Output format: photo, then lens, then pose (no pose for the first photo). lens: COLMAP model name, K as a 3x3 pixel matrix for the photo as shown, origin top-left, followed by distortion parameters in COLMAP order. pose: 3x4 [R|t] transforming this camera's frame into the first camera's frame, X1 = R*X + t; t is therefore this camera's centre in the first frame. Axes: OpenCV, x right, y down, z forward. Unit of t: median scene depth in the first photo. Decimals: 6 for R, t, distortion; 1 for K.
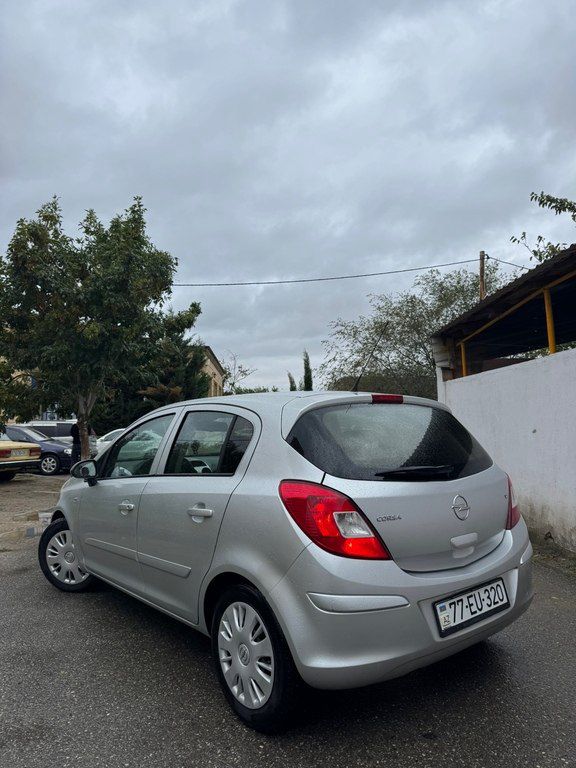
lens RADIAL K [[529.5, 0, 293.0], [0, 529.5, 394.3], [0, 0, 1]] dist [0.044181, -0.001431]
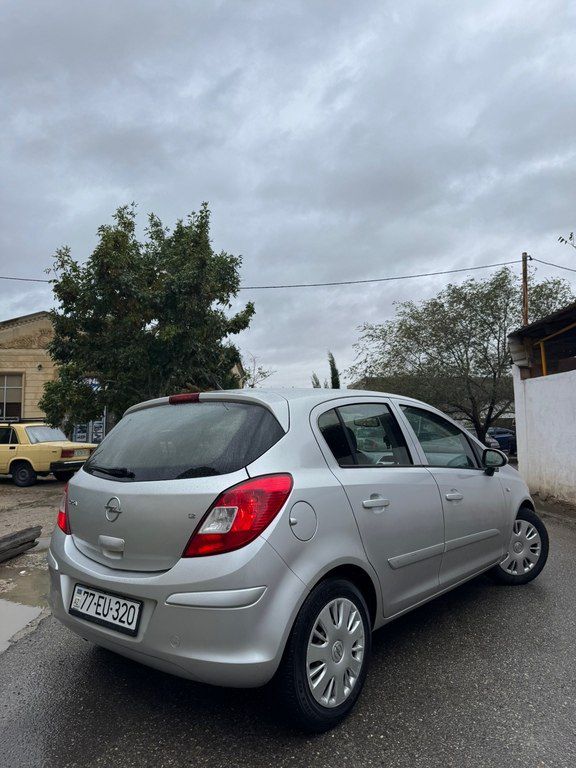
lens RADIAL K [[529.5, 0, 293.0], [0, 529.5, 394.3], [0, 0, 1]] dist [0.044181, -0.001431]
pose [[0.999983, -0.005493, -0.001916, -0.118718], [0.005486, 0.999978, -0.003602, 0.003740], [0.001936, 0.003591, 0.999992, -0.023733]]
